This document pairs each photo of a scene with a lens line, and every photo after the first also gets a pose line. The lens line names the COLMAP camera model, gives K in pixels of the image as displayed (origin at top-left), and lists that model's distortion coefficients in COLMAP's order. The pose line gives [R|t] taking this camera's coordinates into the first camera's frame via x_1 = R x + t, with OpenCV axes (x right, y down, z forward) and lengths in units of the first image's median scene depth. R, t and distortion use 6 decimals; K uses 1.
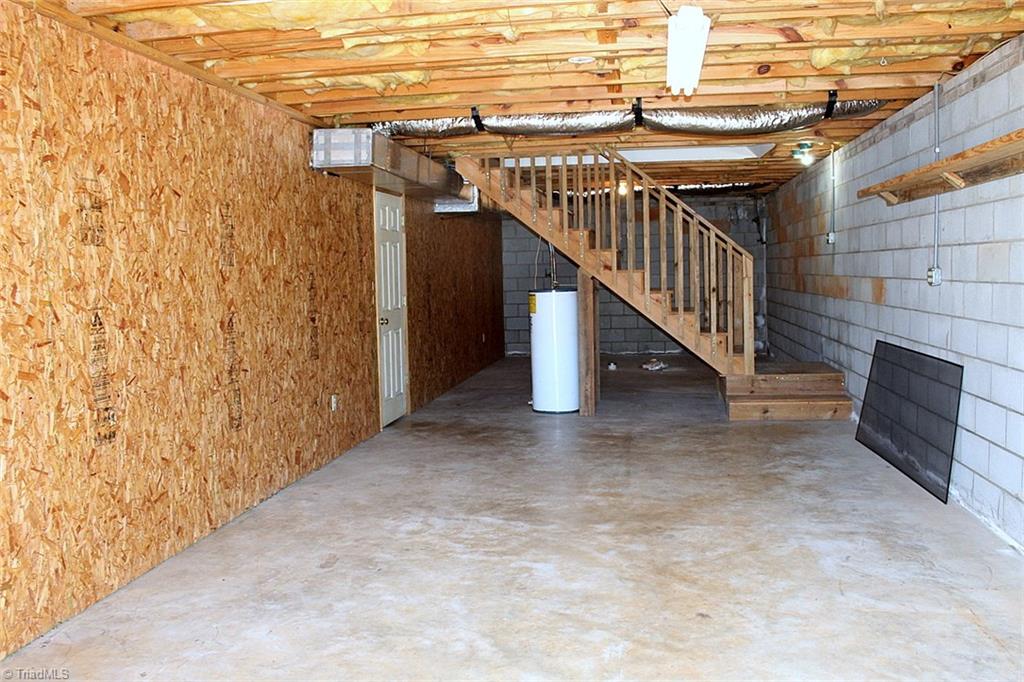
lens RADIAL K [[839.1, 0, 512.7], [0, 839.1, 338.9], [0, 0, 1]] dist [-0.124151, 0.073434]
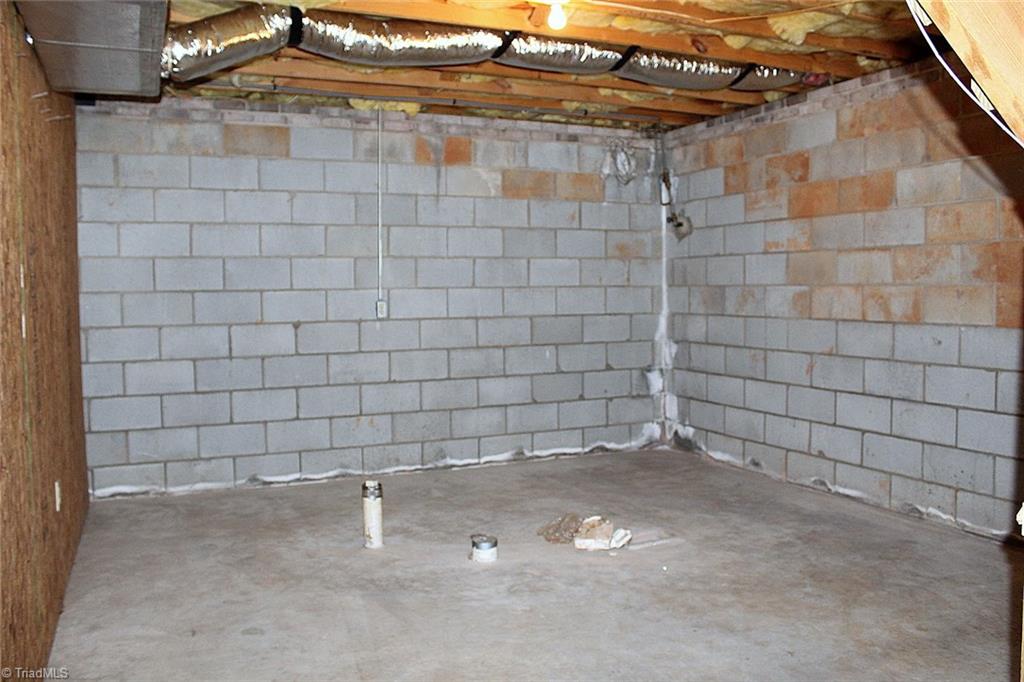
lens RADIAL K [[839.1, 0, 484.6], [0, 839.1, 348.5], [0, 0, 1]] dist [-0.124151, 0.073434]
pose [[0.850262, -0.018991, 0.526017, -0.050780], [0.038918, 0.998882, -0.026844, -0.031999], [-0.524919, 0.043296, 0.850050, 0.611253]]
